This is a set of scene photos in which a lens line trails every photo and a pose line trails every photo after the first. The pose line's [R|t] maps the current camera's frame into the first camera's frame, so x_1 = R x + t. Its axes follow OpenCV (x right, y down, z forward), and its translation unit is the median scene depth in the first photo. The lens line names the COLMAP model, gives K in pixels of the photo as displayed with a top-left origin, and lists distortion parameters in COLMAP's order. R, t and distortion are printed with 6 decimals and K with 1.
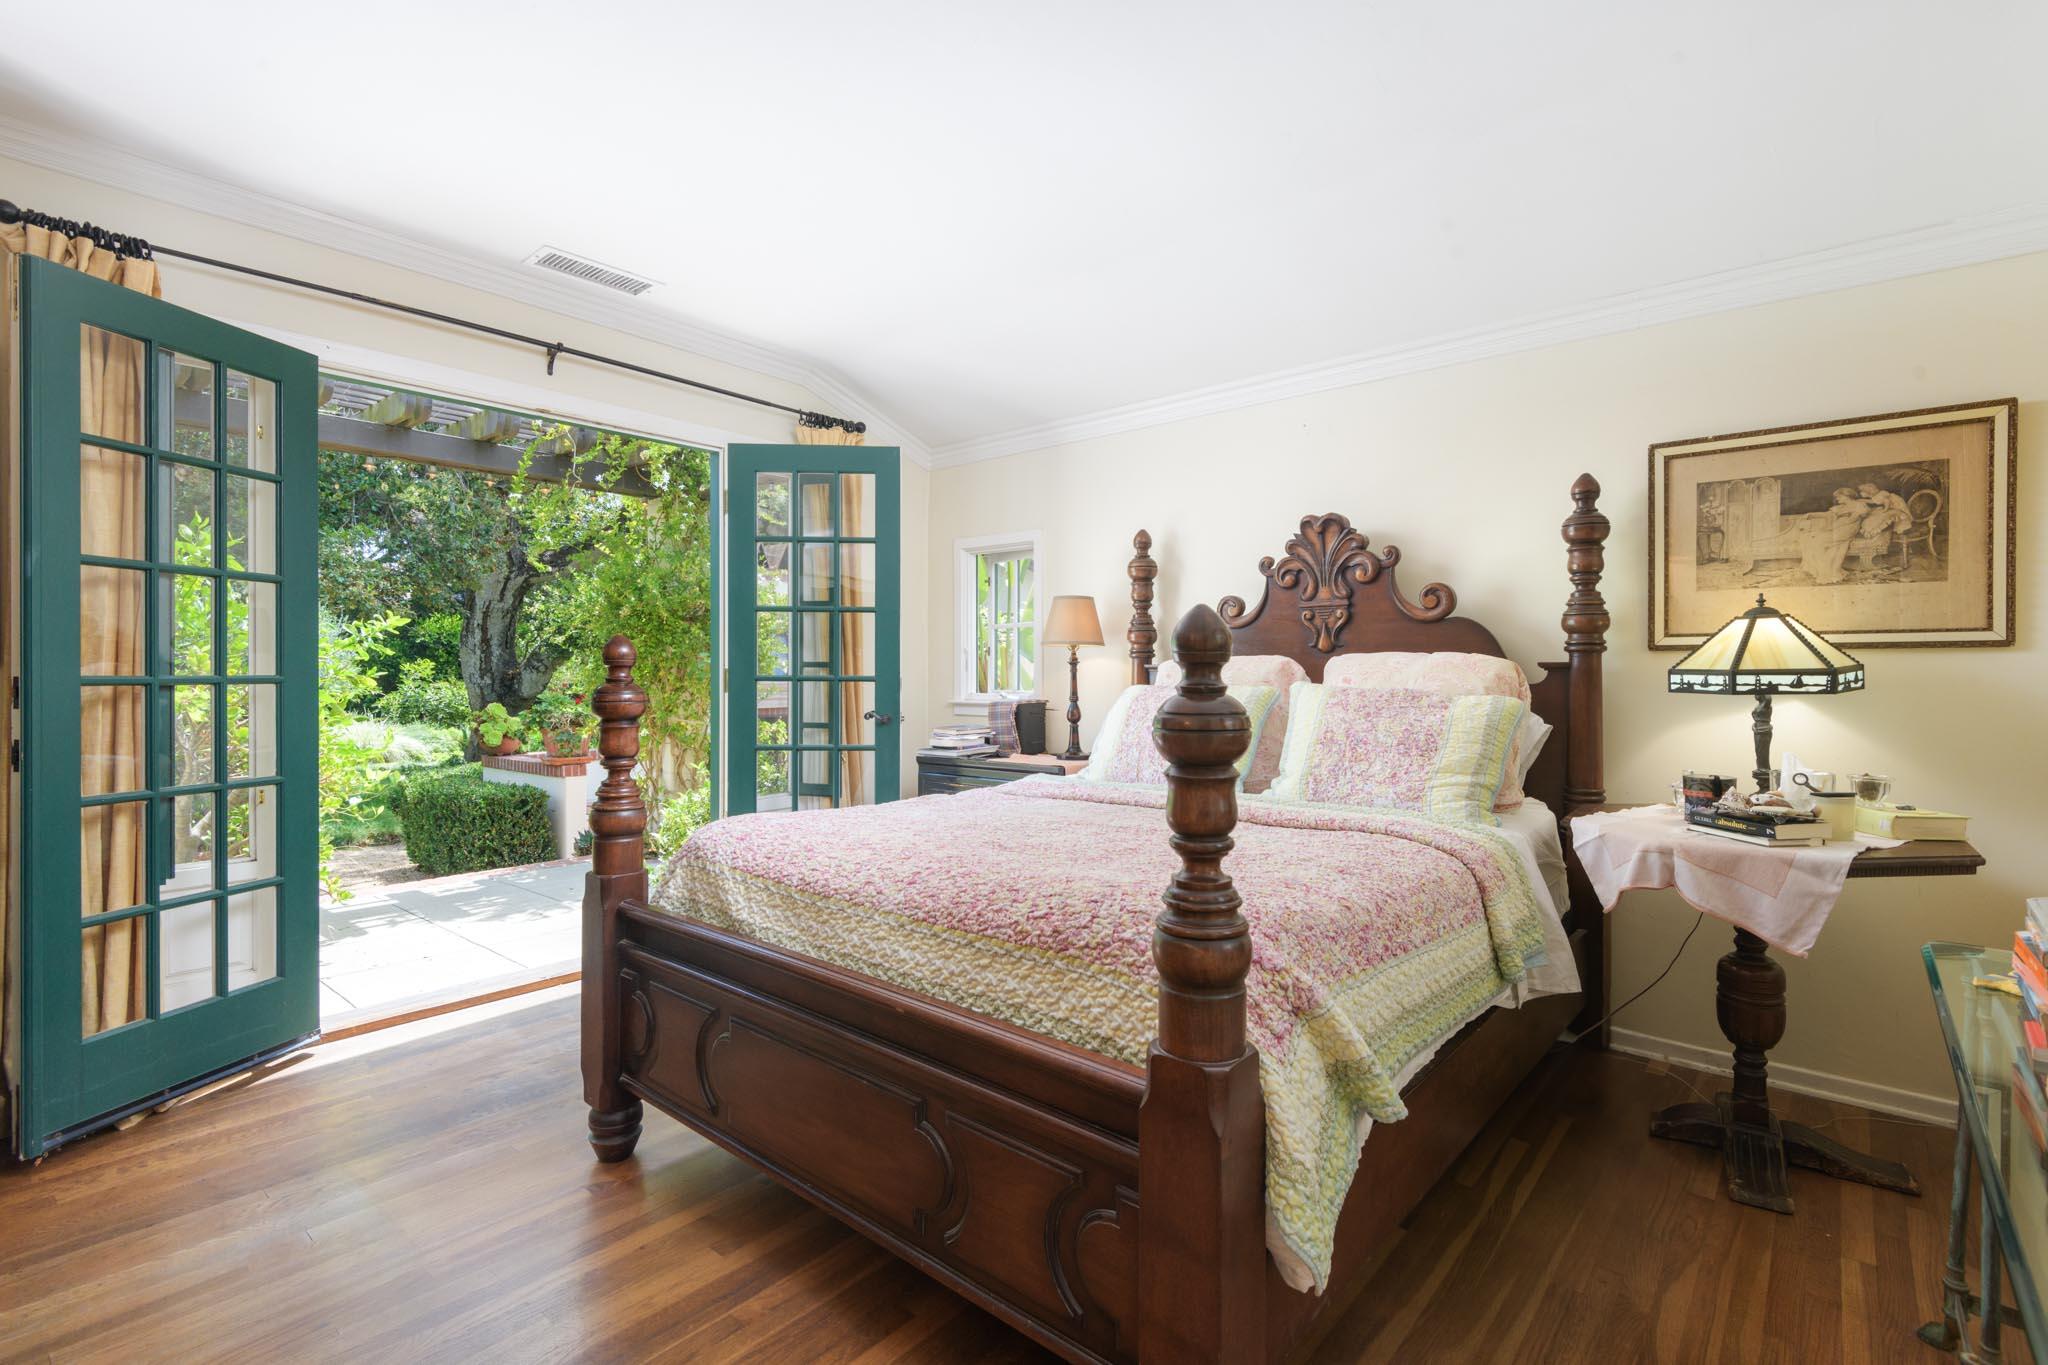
lens RADIAL K [[941.0, 0, 1023.6], [0, 941.0, 682.6], [0, 0, 1]] dist [0.025105, -0.011918]
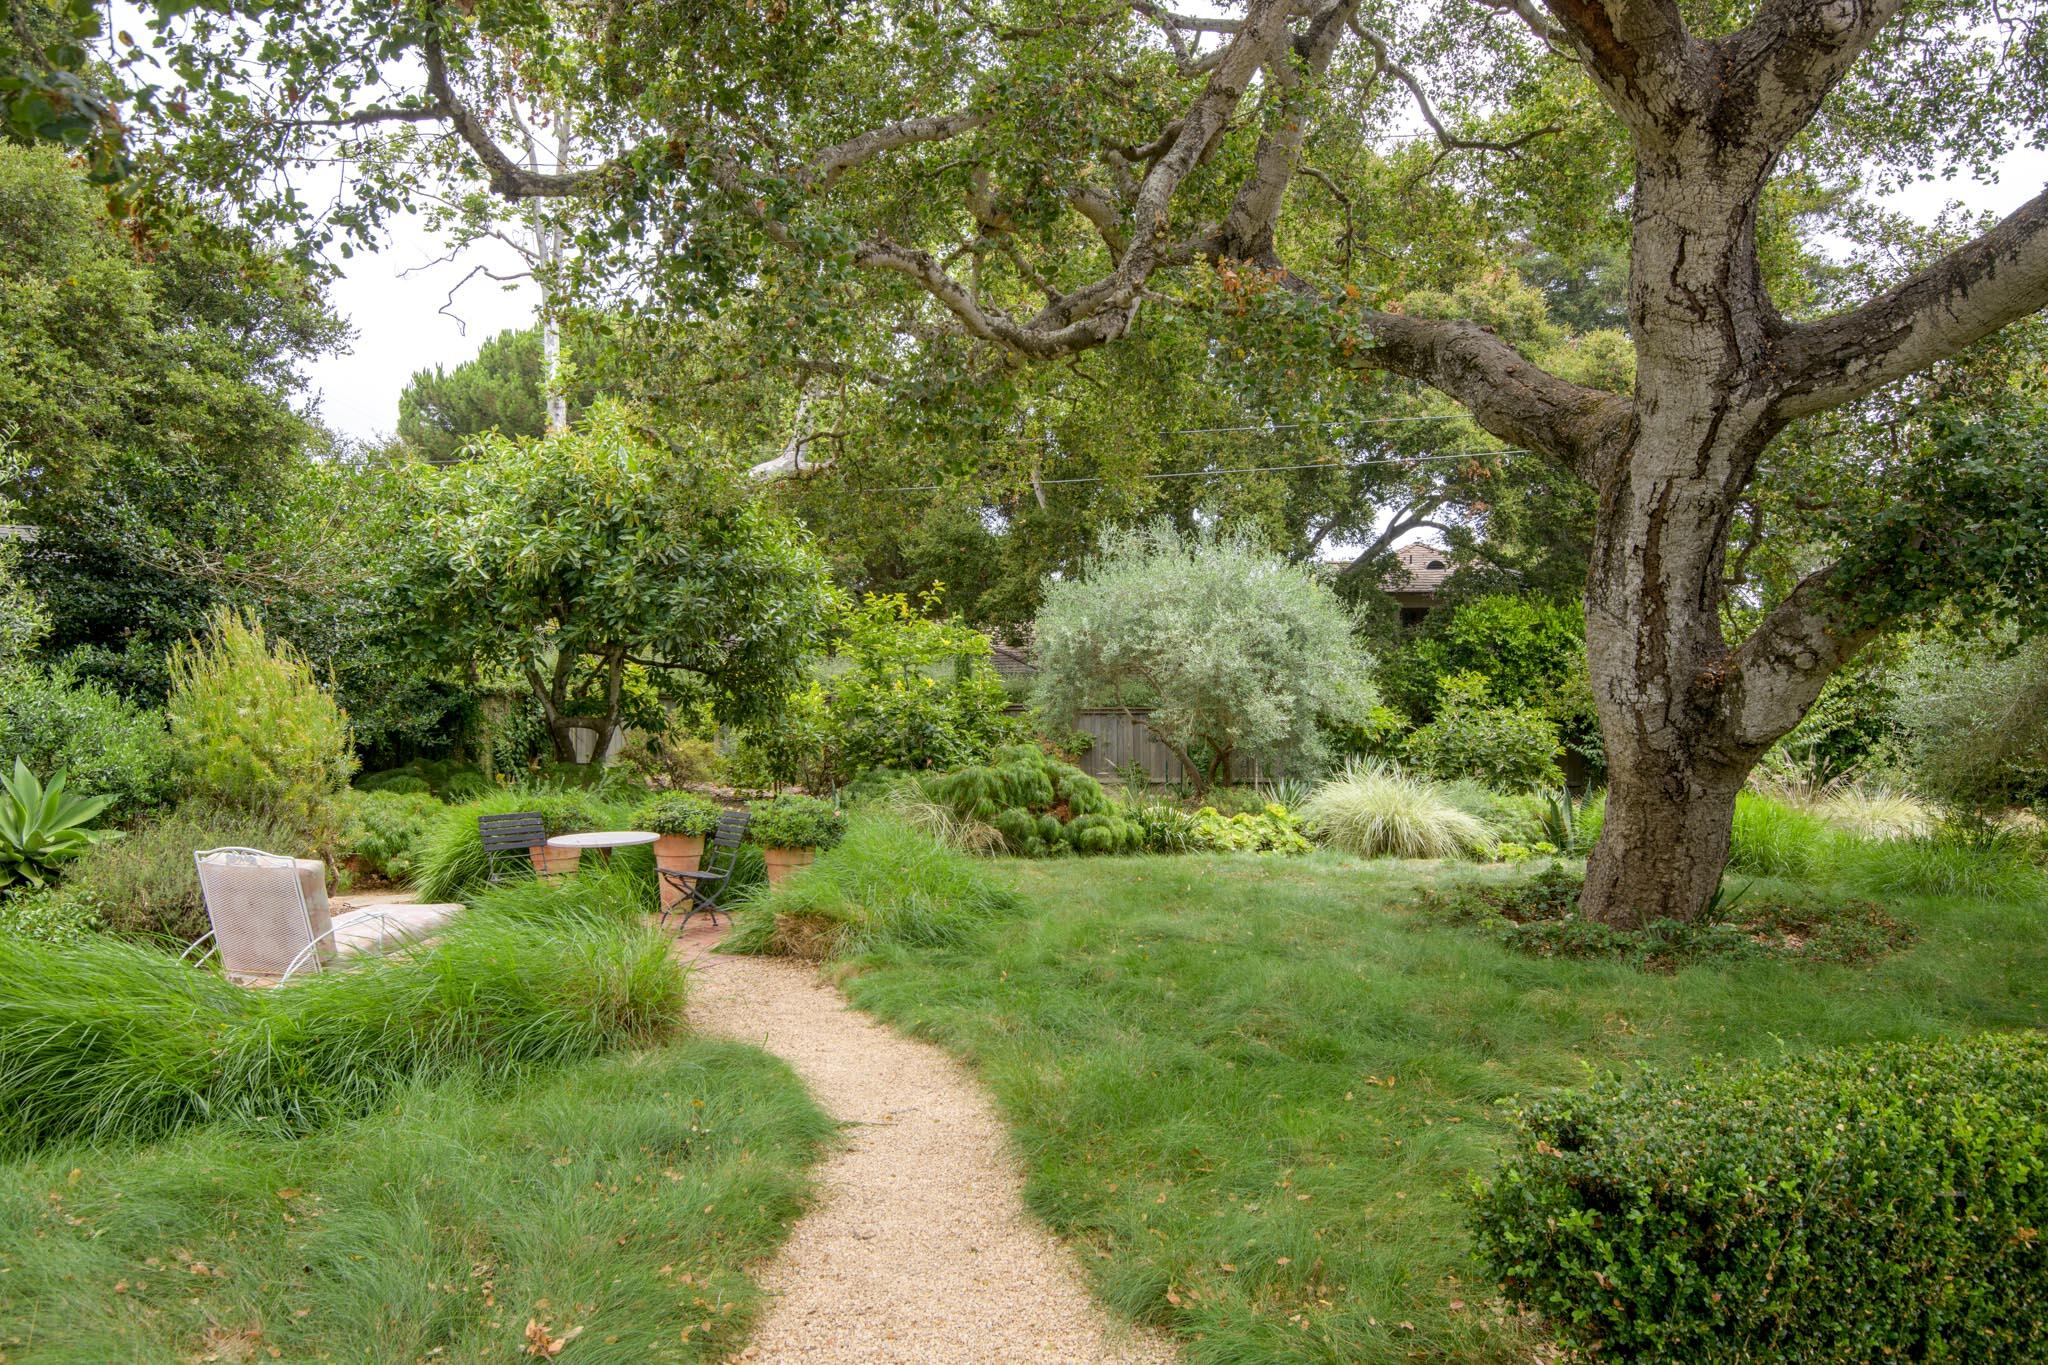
lens RADIAL K [[1328.5, 0, 1025.1], [0, 1328.5, 688.9], [0, 0, 1]] dist [-0.002259, -0.000565]
pose [[0.642352, -0.013553, -0.766289, -0.312051], [-0.001241, 0.999824, -0.018724, 0.005583], [0.766408, 0.012978, 0.642223, 0.450565]]
